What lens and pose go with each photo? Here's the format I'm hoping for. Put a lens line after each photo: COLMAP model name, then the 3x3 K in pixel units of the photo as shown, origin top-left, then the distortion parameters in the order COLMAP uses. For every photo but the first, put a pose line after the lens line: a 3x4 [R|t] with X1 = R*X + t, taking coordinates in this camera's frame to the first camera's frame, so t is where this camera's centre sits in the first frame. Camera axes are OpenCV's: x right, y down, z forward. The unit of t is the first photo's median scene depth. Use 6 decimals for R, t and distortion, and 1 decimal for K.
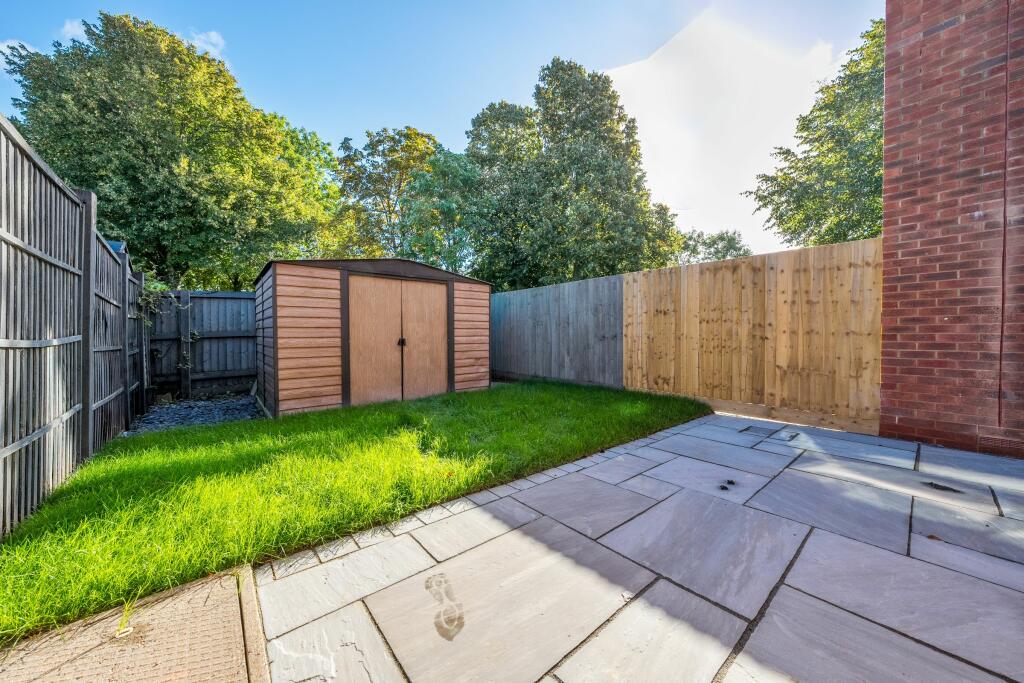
lens RADIAL K [[353.0, 0, 509.0], [0, 353.0, 336.1], [0, 0, 1]] dist [-0.000947, -0.000007]
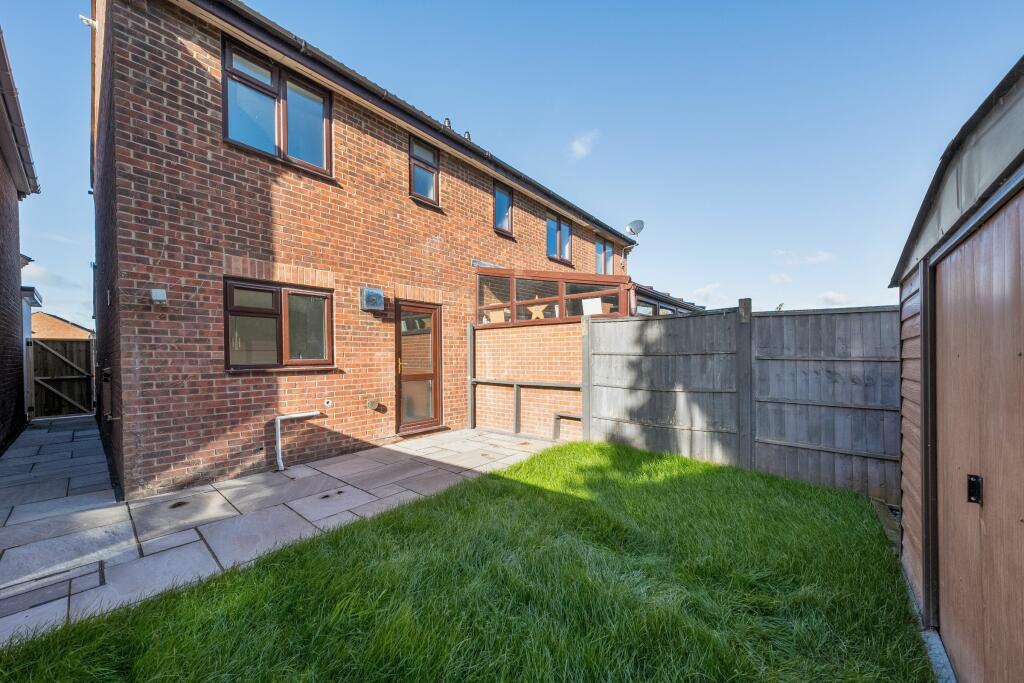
lens RADIAL K [[366.9, 0, 512.2], [0, 366.9, 356.3], [0, 0, 1]] dist [-0.000204, 0.000055]
pose [[-0.987021, 0.006839, -0.160446, 0.048819], [0.007694, 0.999959, -0.004708, -0.084125], [0.160408, -0.005881, -0.987033, 1.352140]]
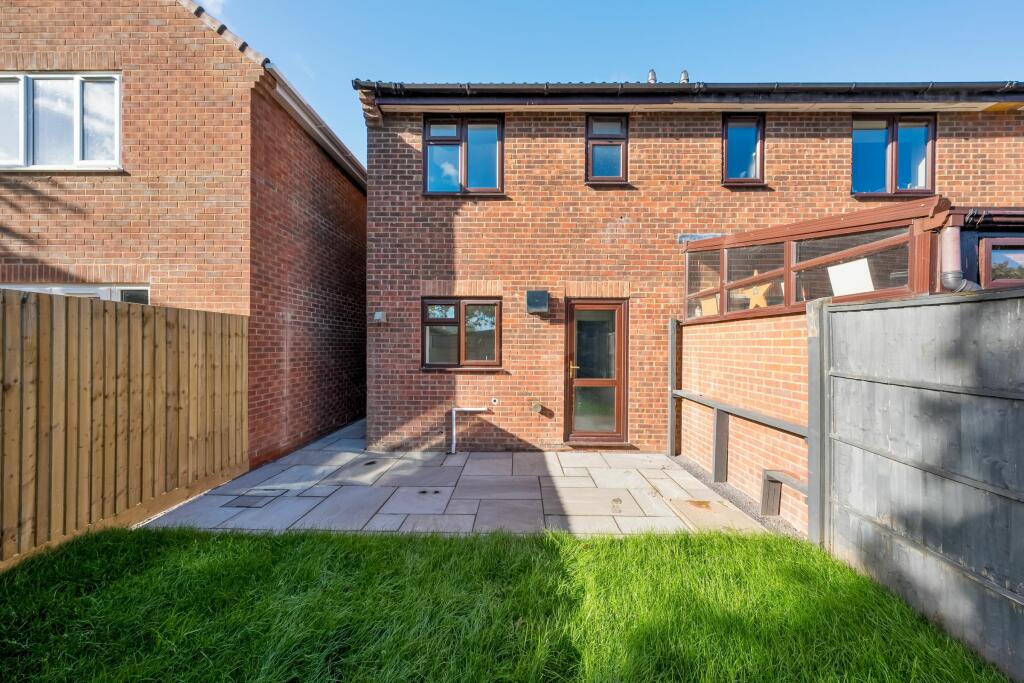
lens RADIAL K [[345.6, 0, 512.0], [0, 345.6, 341.5], [0, 0, 1]] dist [0.001255, -0.000014]
pose [[-0.749434, -0.000781, 0.662079, -0.376175], [-0.010007, 0.999898, -0.010148, -0.138440], [-0.662004, -0.014230, -0.749365, 0.986434]]
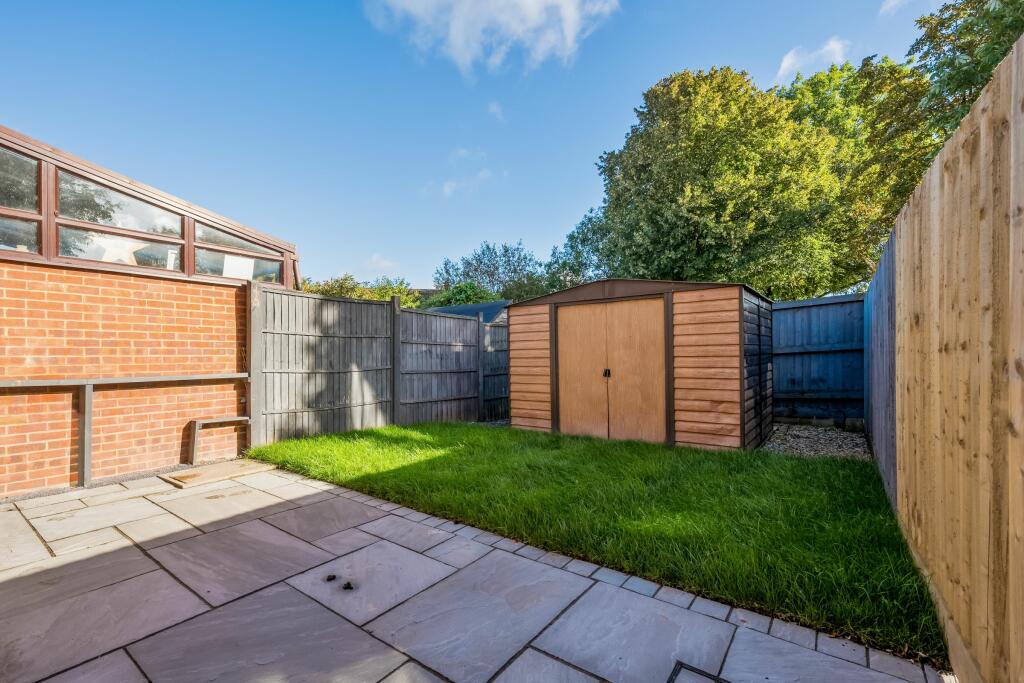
lens RADIAL K [[448.6, 0, 510.8], [0, 448.6, 354.8], [0, 0, 1]] dist [0.002828, 0.000234]
pose [[0.235291, 0.000378, -0.971925, 0.828006], [0.007224, 0.999972, 0.002138, -0.037146], [0.971898, -0.007525, 0.235281, 0.566818]]
